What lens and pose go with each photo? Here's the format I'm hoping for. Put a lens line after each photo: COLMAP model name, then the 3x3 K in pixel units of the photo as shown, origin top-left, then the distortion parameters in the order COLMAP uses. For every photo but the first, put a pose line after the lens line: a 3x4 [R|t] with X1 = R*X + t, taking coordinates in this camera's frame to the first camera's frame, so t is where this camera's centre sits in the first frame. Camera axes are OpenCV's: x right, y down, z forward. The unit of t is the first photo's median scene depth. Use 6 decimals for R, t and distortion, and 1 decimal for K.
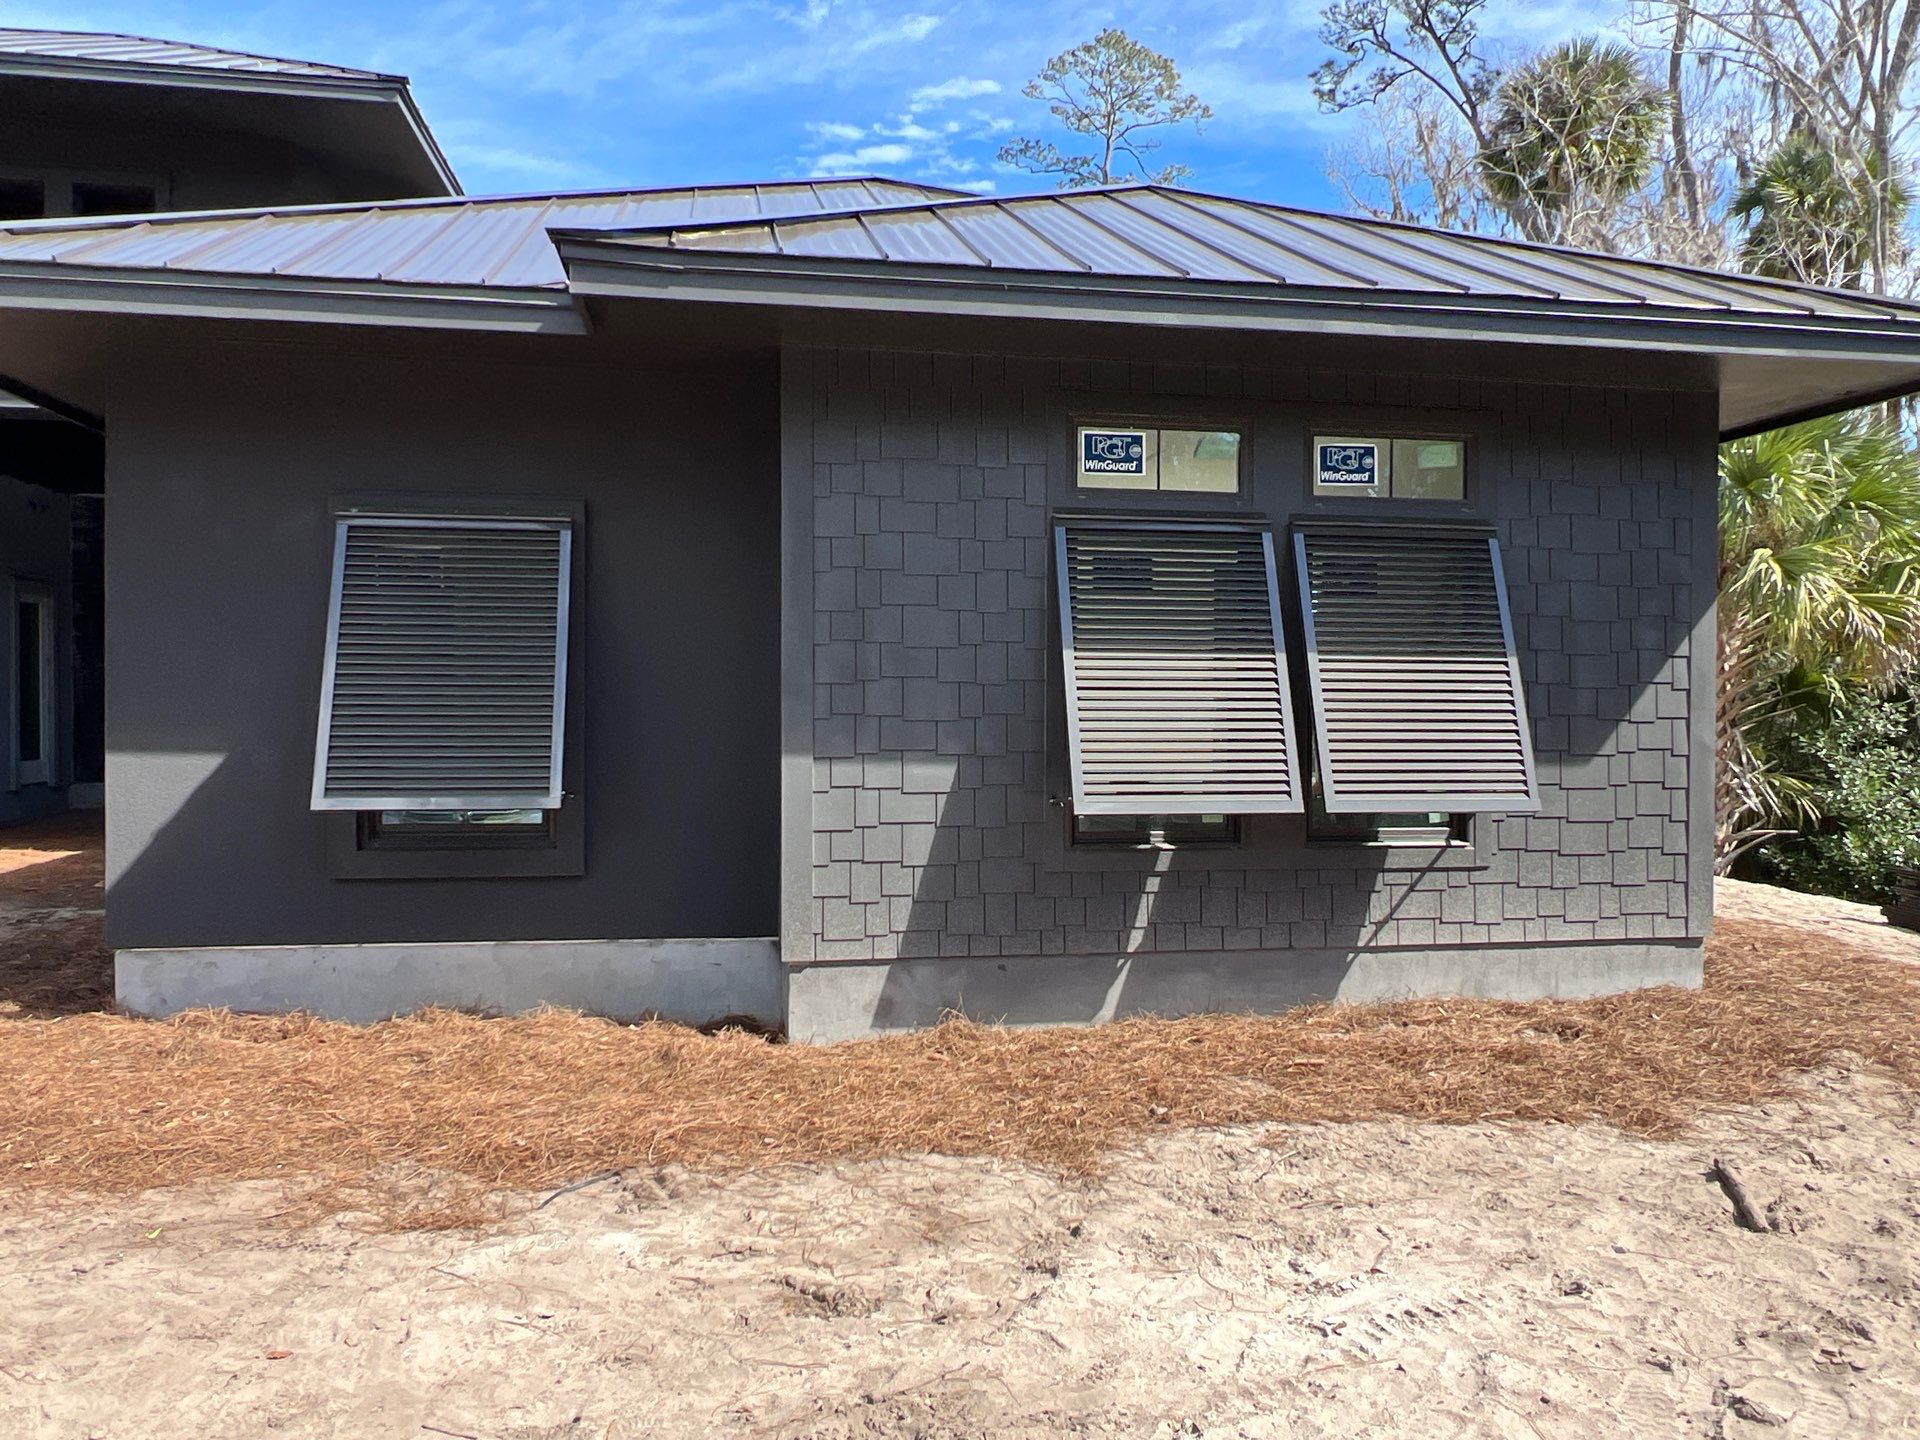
lens RADIAL K [[1342.2, 0, 960.0], [0, 1342.2, 720.0], [0, 0, 1]] dist [-0.004458, -0.005395]
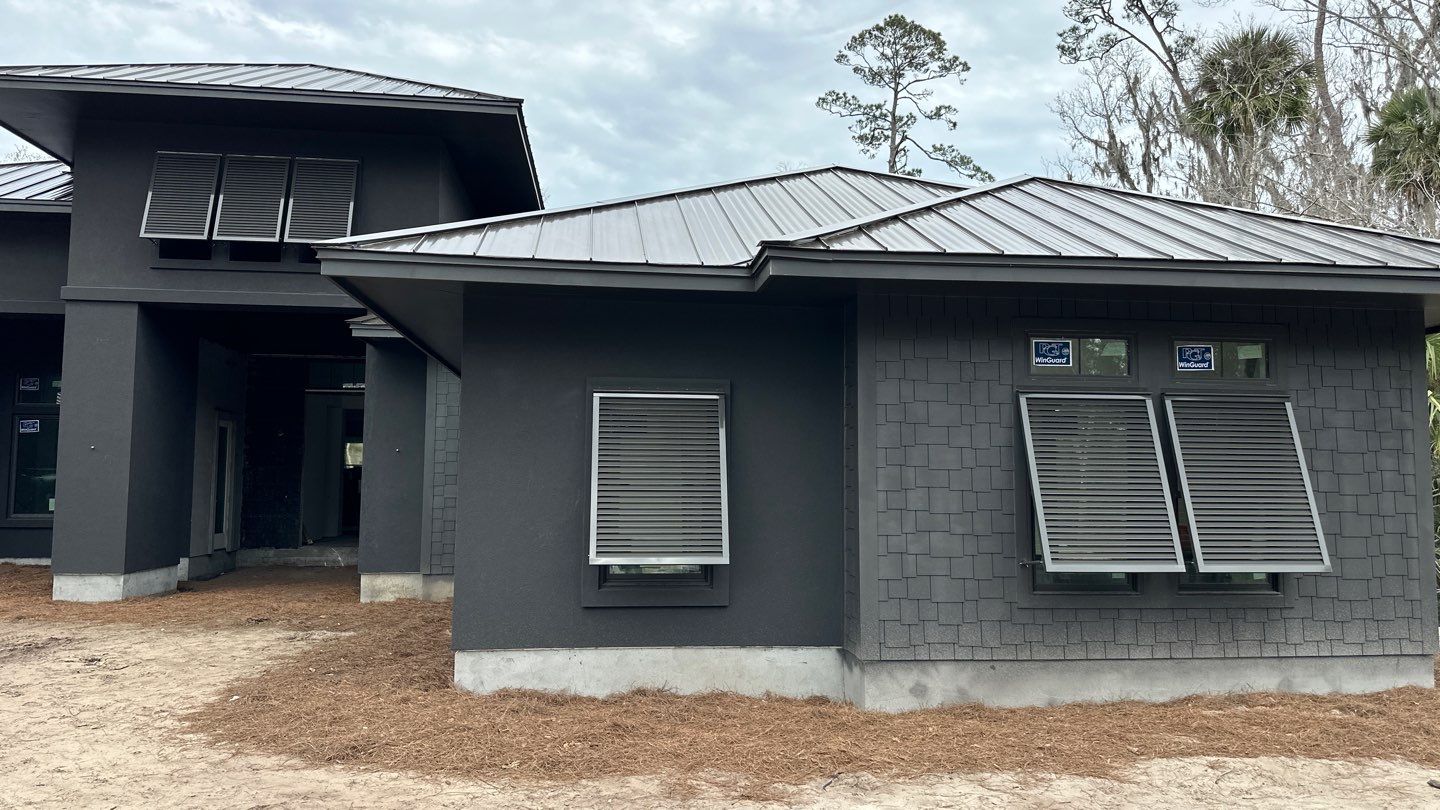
lens RADIAL K [[988.4, 0, 720.0], [0, 988.4, 405.0], [0, 0, 1]] dist [0.059544, -0.079553]
pose [[0.998522, -0.001175, -0.054342, -0.228450], [-0.004104, 0.995283, -0.096930, -0.012113], [0.054200, 0.097010, 0.993807, -0.243716]]
